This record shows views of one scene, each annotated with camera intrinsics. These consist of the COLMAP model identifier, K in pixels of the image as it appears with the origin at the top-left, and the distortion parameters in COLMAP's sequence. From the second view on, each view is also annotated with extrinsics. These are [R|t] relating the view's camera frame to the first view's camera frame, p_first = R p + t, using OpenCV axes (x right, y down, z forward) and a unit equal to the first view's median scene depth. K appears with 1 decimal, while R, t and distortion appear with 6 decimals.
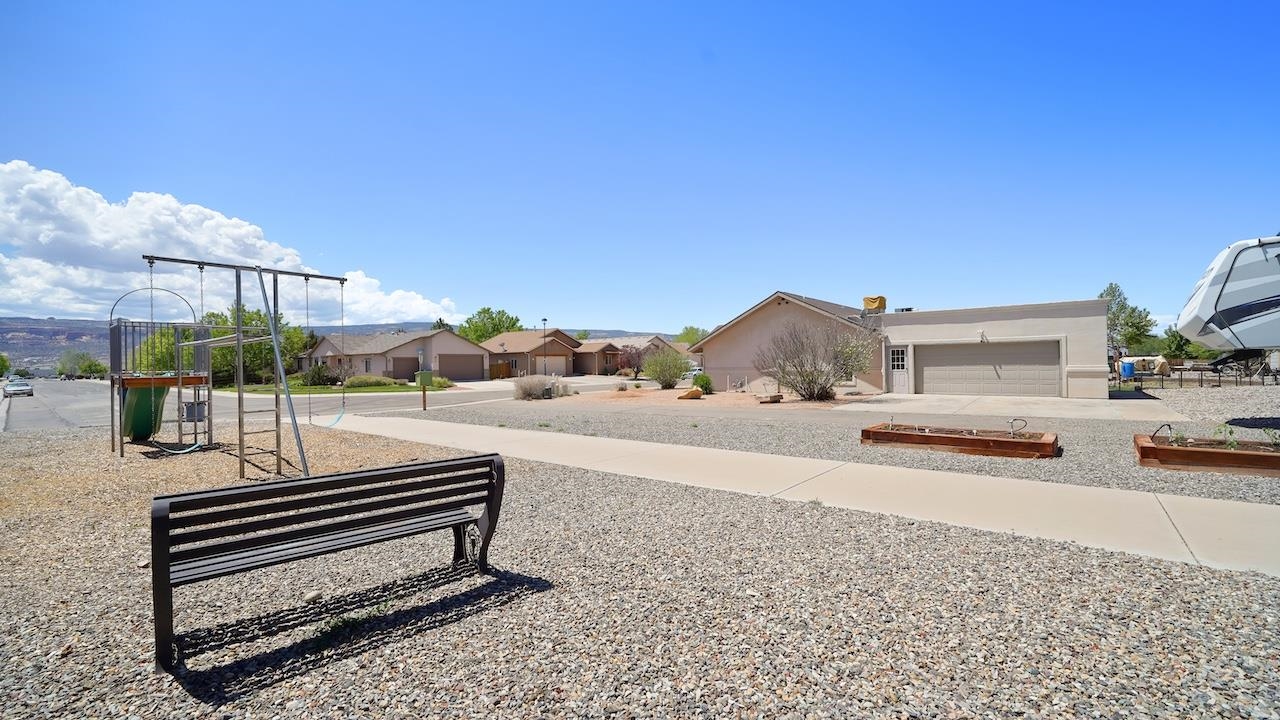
lens RADIAL K [[454.9, 0, 637.8], [0, 454.9, 367.1], [0, 0, 1]] dist [-0.000798, -0.000072]
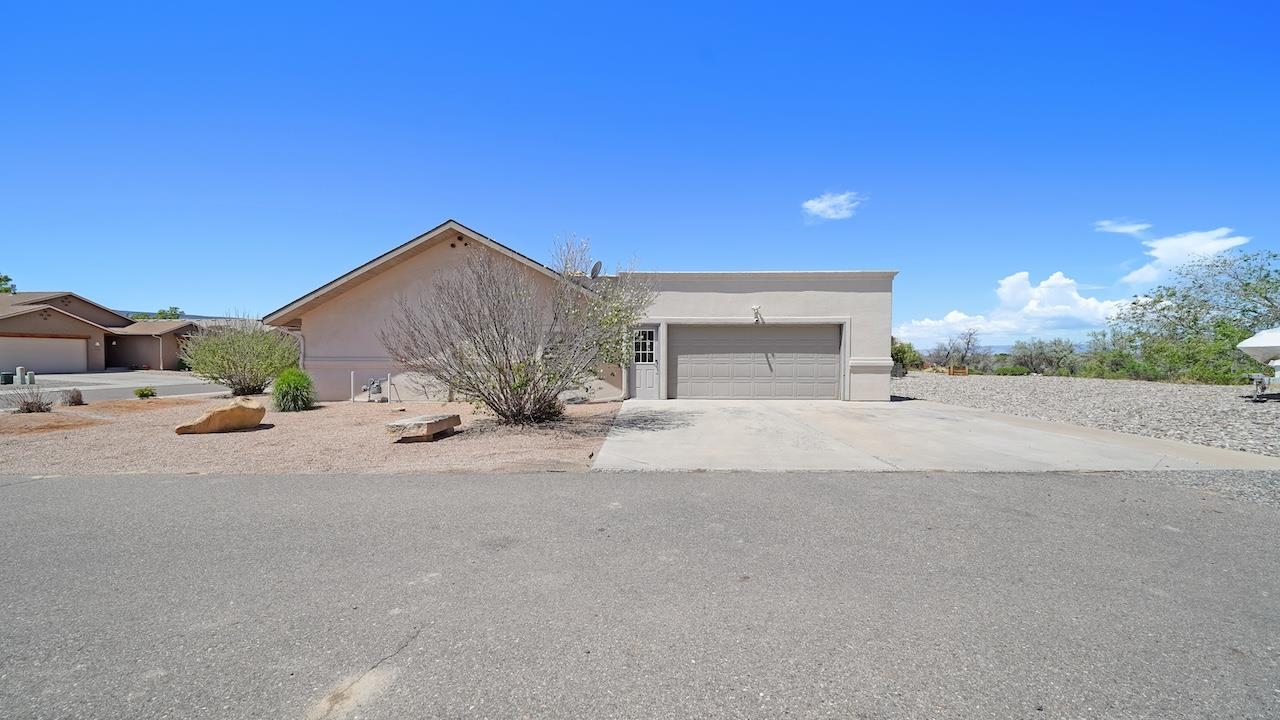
lens RADIAL K [[454.9, 0, 637.8], [0, 454.9, 367.1], [0, 0, 1]] dist [-0.000798, -0.000072]
pose [[0.773766, 0.003400, 0.633462, 0.164157], [-0.010263, 0.999922, 0.007169, 0.008001], [-0.633388, -0.012049, 0.773741, 0.520617]]
